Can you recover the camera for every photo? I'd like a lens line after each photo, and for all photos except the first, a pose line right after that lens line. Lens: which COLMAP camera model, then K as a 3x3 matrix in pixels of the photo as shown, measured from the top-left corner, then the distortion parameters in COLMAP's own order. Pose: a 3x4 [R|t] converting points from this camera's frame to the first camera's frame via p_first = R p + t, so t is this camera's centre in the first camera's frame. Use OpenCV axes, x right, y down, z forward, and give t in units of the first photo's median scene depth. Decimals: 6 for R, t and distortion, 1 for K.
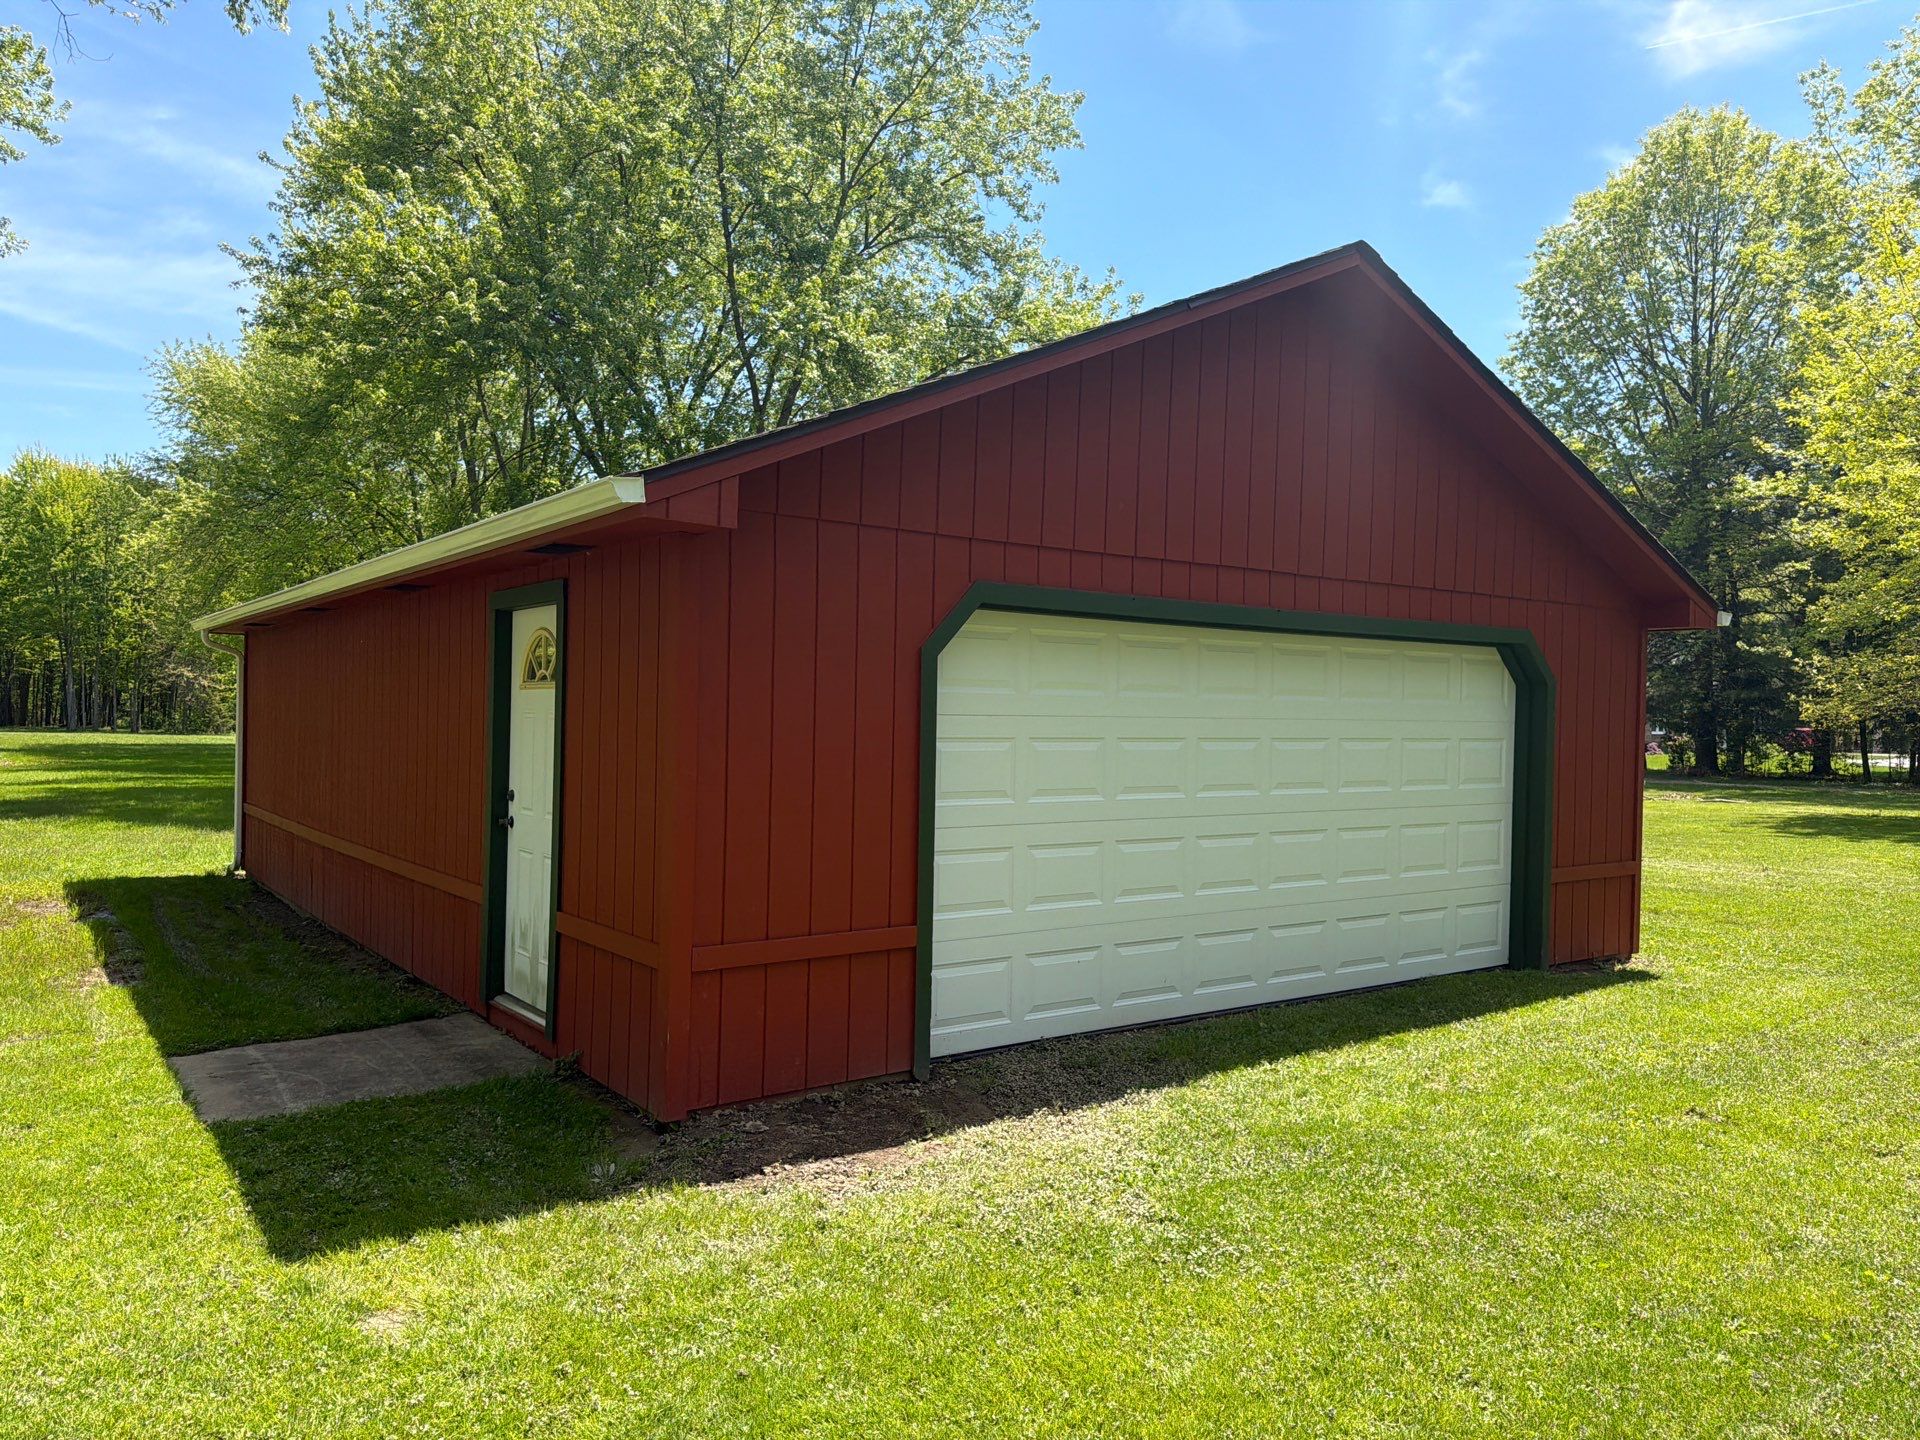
lens RADIAL K [[1336.6, 0, 964.0], [0, 1336.6, 725.8], [0, 0, 1]] dist [0.036399, -0.030440]
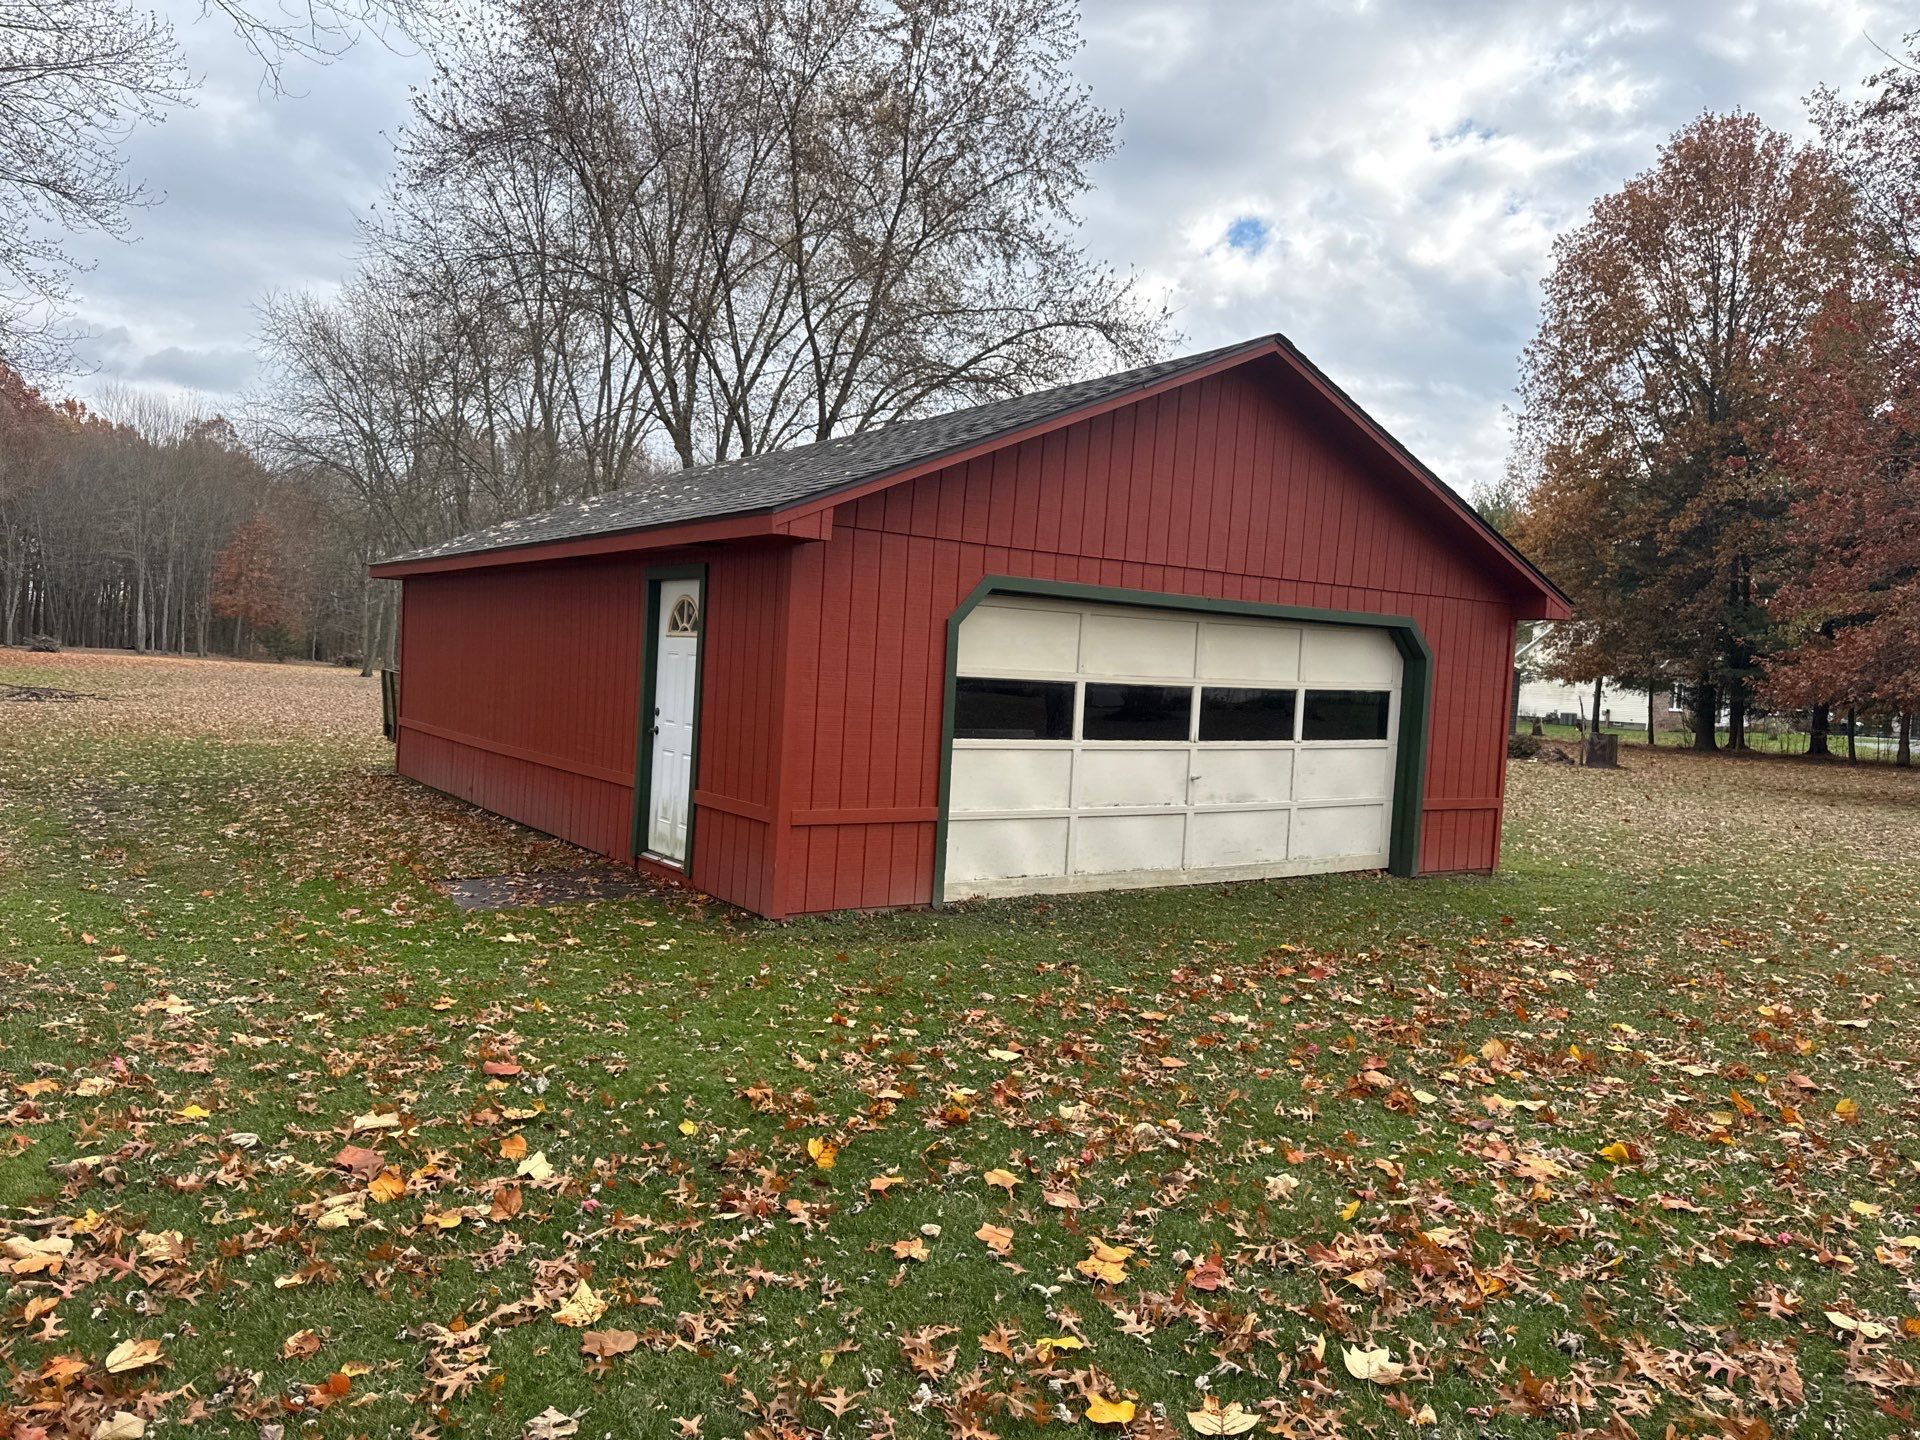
lens RADIAL K [[1336.6, 0, 964.0], [0, 1336.6, 725.8], [0, 0, 1]] dist [0.036399, -0.030440]
pose [[0.998828, 0.037191, -0.030962, 0.023613], [-0.036109, 0.998742, 0.034780, 0.005324], [0.032217, -0.033621, 0.998915, -0.316742]]
